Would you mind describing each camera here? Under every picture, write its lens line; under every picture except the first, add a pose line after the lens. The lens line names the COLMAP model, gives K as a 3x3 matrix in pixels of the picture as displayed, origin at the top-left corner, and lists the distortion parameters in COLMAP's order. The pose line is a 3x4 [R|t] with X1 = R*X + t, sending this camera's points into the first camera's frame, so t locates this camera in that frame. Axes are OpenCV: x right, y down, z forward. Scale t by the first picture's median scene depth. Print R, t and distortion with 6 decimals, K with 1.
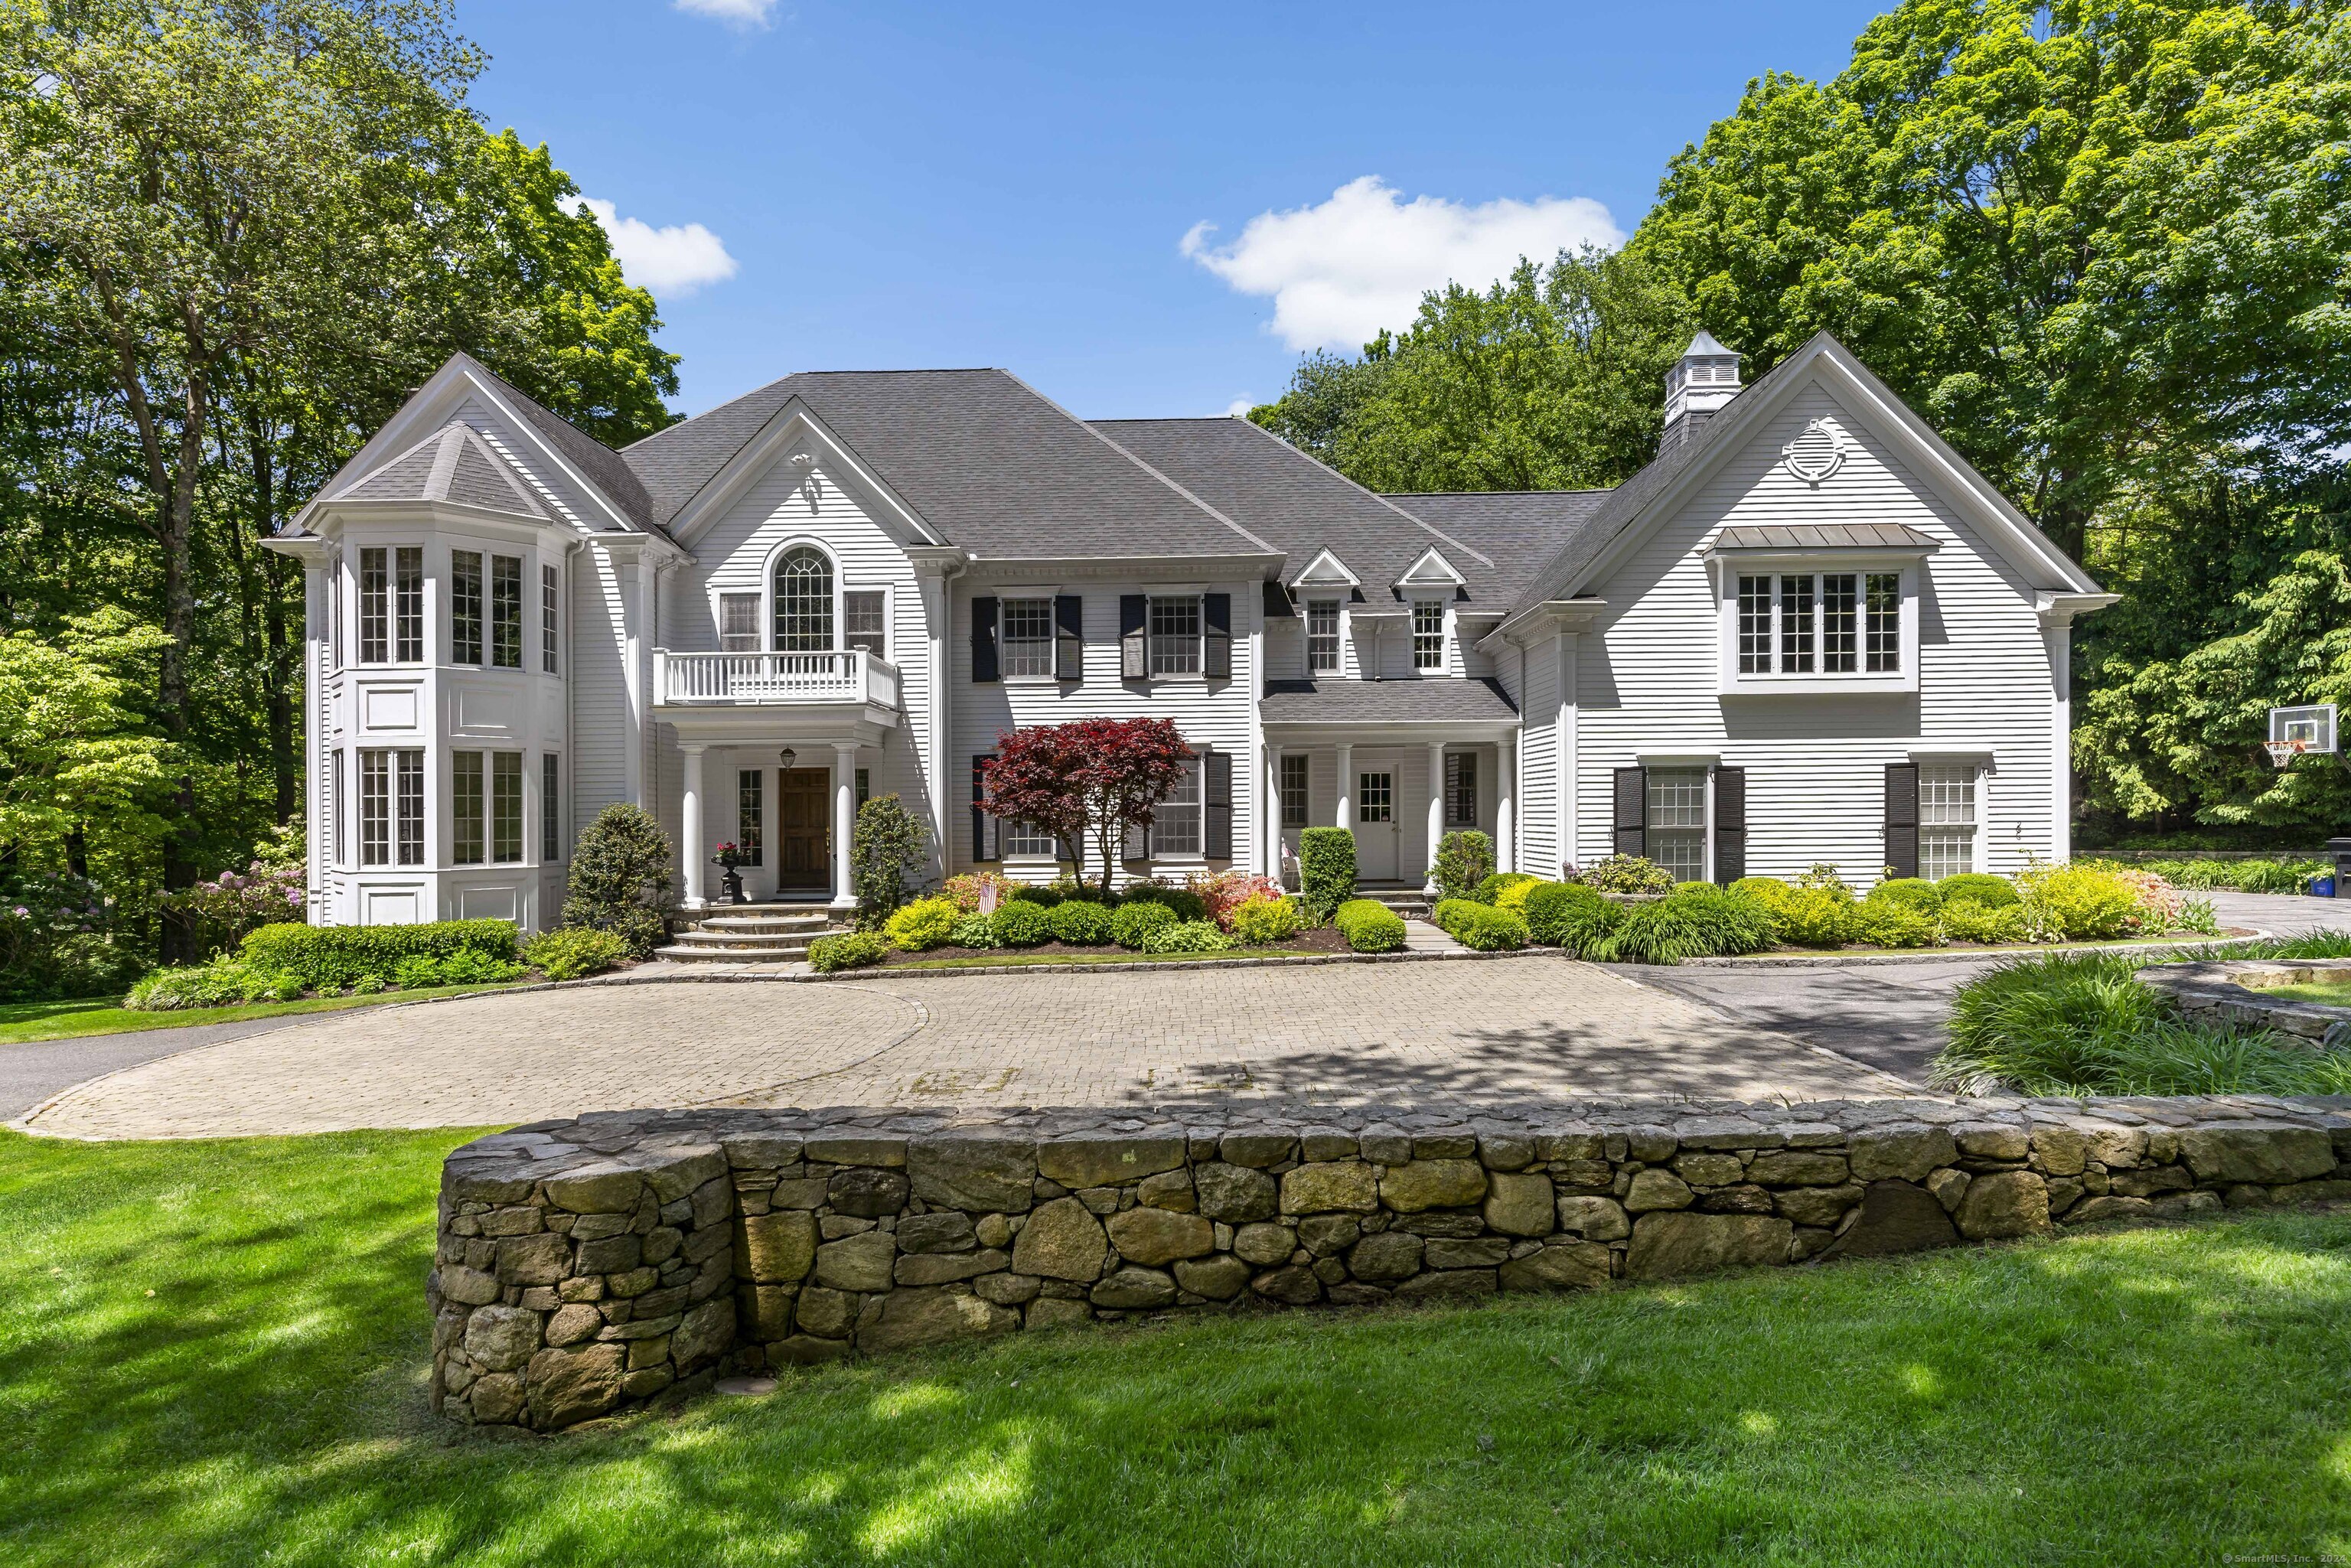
lens RADIAL K [[1175.5, 0, 1160.7], [0, 1175.5, 822.1], [0, 0, 1]] dist [0.003322, 0.000498]
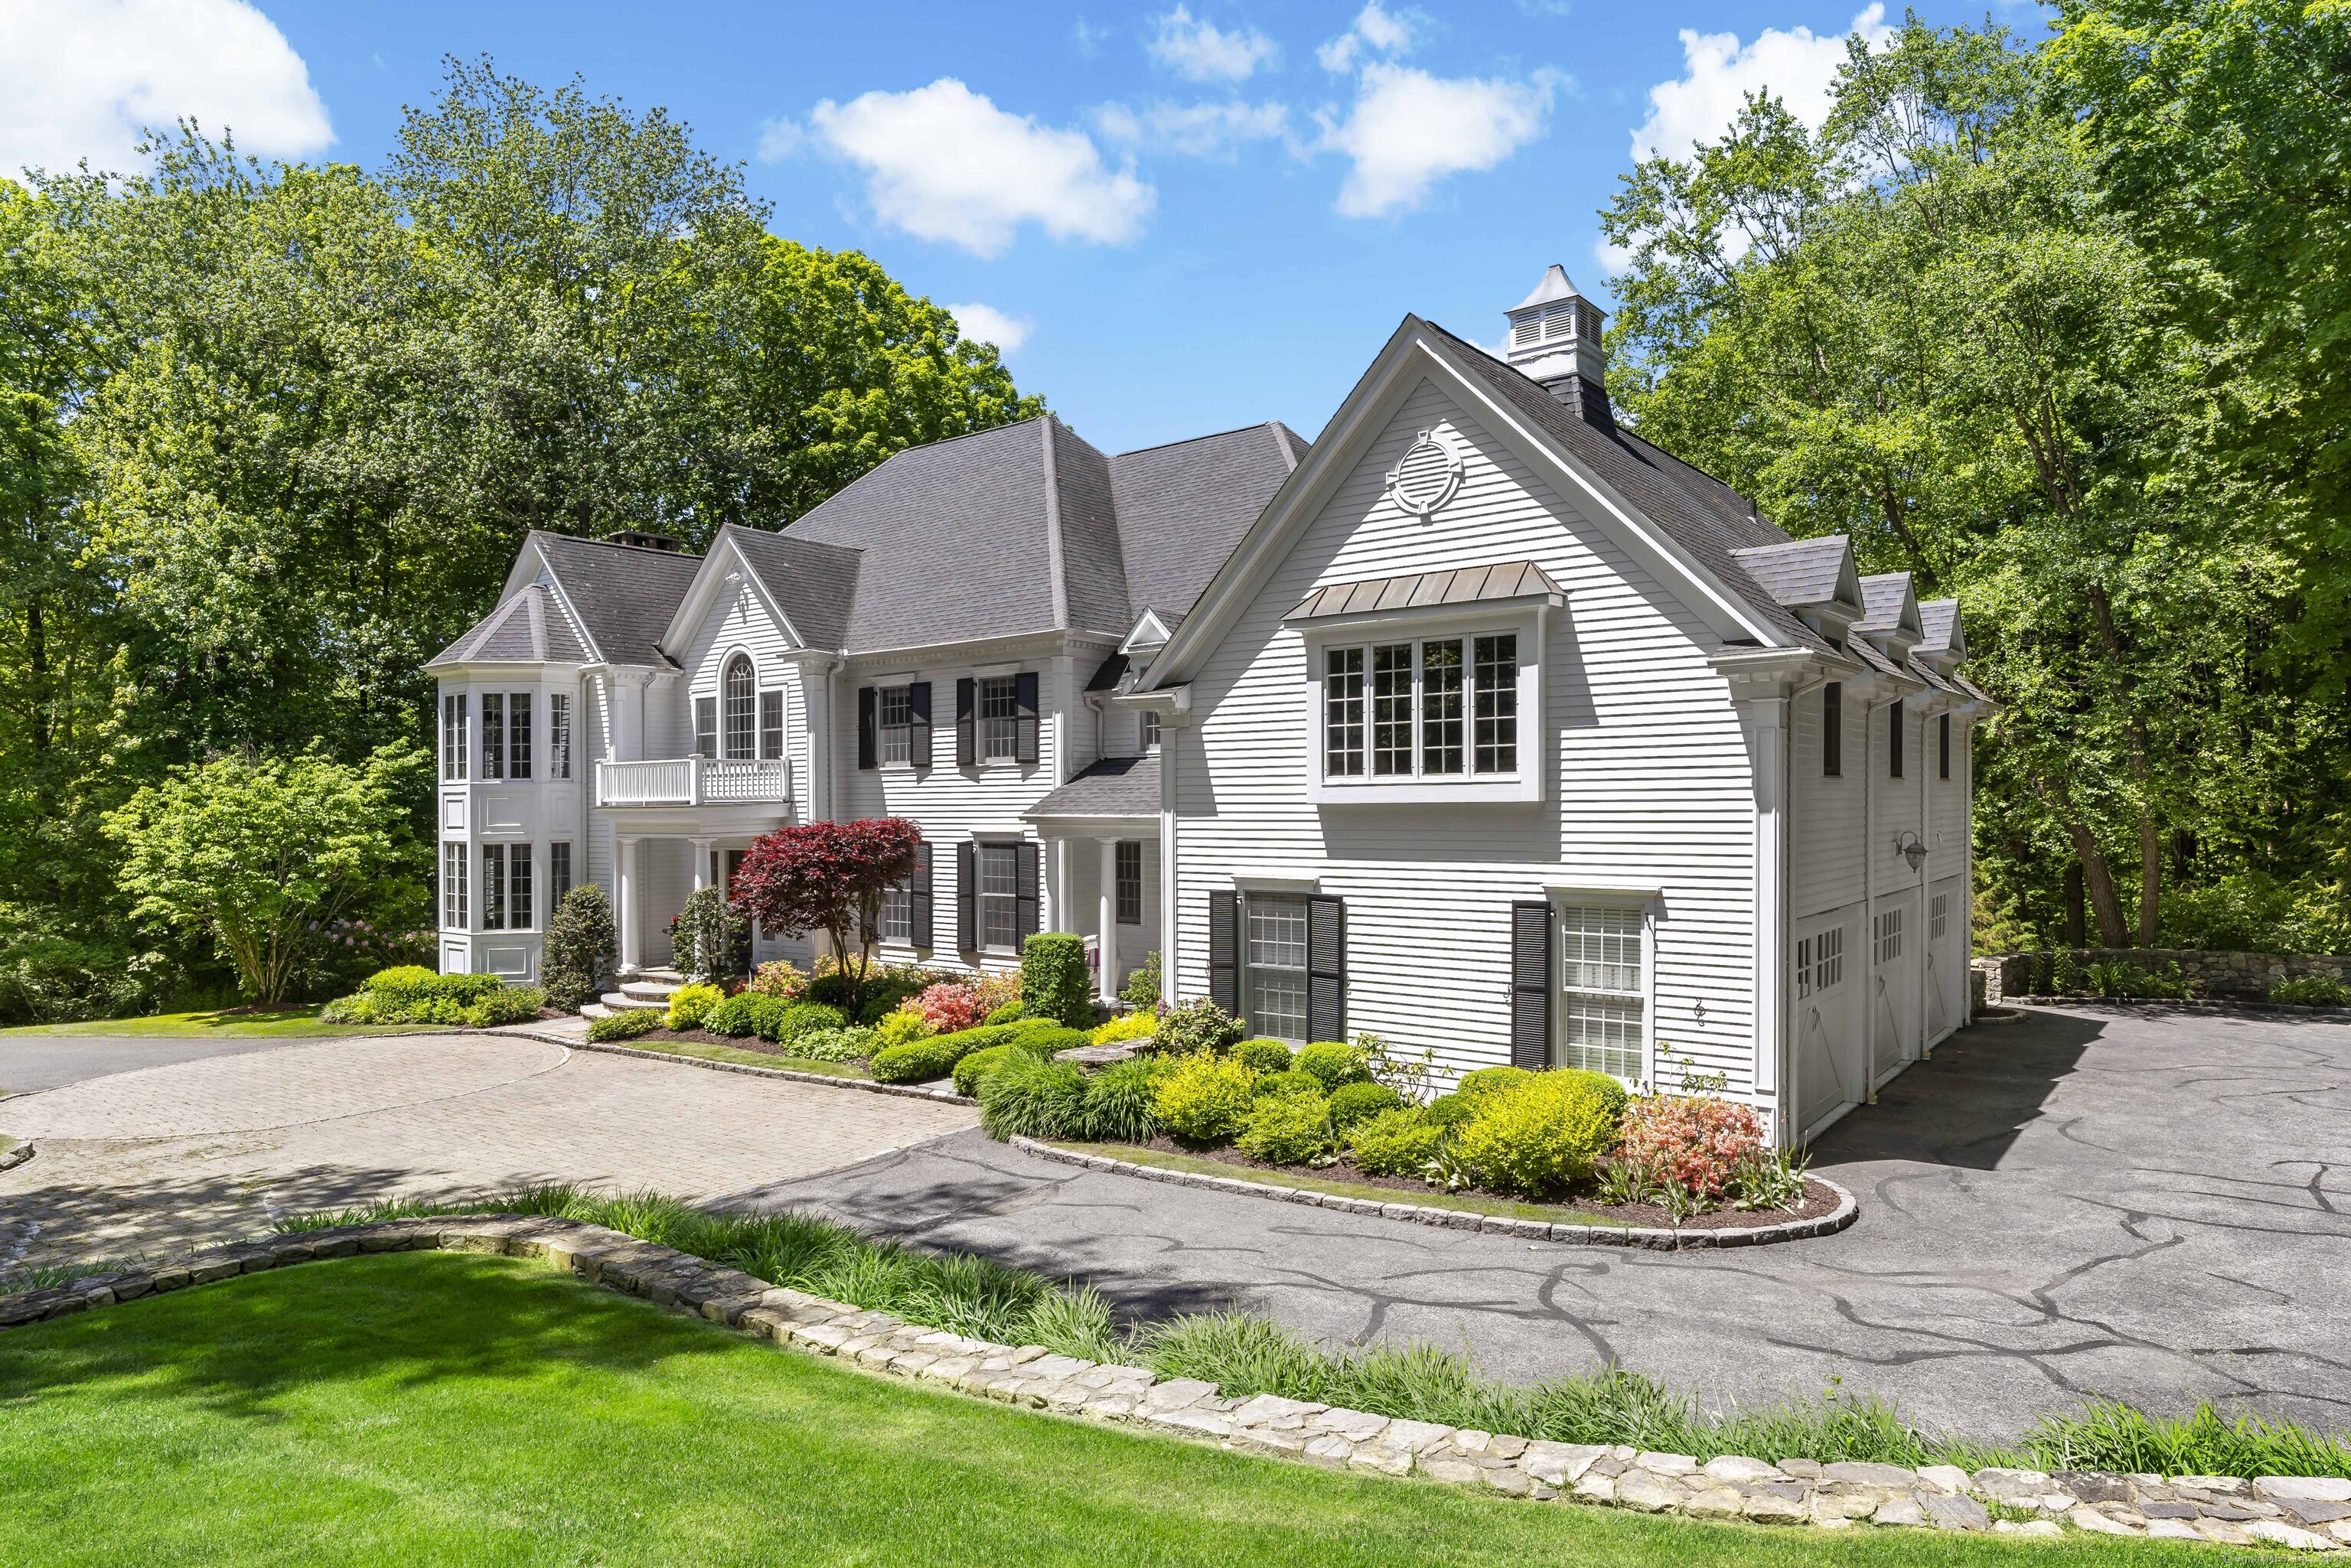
lens RADIAL K [[1448.9, 0, 1172.6], [0, 1448.9, 791.9], [0, 0, 1]] dist [-0.001016, -0.000321]
pose [[0.784676, -0.000495, -0.619905, 0.996687], [0.003001, 0.999991, 0.003001, -0.118439], [0.619898, -0.004215, 0.784671, 0.187681]]
